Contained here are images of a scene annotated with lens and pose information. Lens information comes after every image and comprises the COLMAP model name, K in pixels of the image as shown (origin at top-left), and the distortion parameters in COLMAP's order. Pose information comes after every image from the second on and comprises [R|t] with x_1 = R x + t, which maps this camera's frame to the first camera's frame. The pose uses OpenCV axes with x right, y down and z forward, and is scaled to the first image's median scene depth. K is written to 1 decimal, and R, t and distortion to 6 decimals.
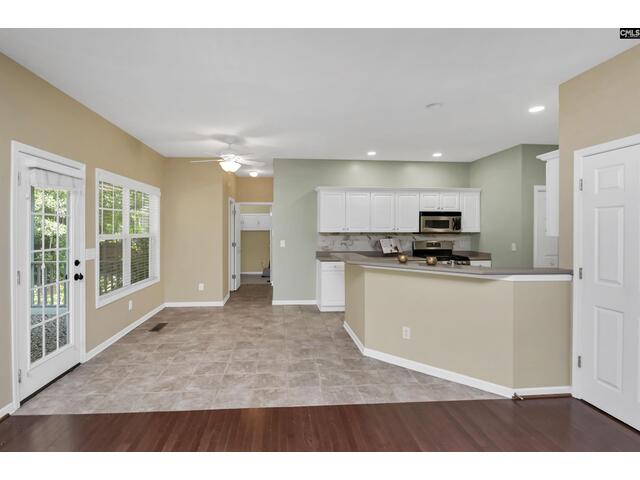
lens RADIAL K [[334.2, 0, 316.6], [0, 334.2, 239.6], [0, 0, 1]] dist [0.020690, -0.000887]
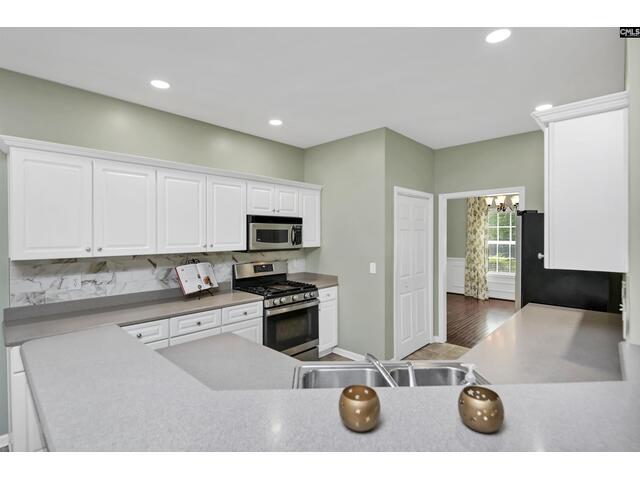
lens RADIAL K [[334.2, 0, 316.6], [0, 334.2, 239.6], [0, 0, 1]] dist [0.020690, -0.000887]
pose [[0.750531, -0.019073, 0.660560, 0.011486], [0.012721, 0.999815, 0.014415, -0.047028], [-0.660713, -0.002416, 0.750635, 0.474925]]
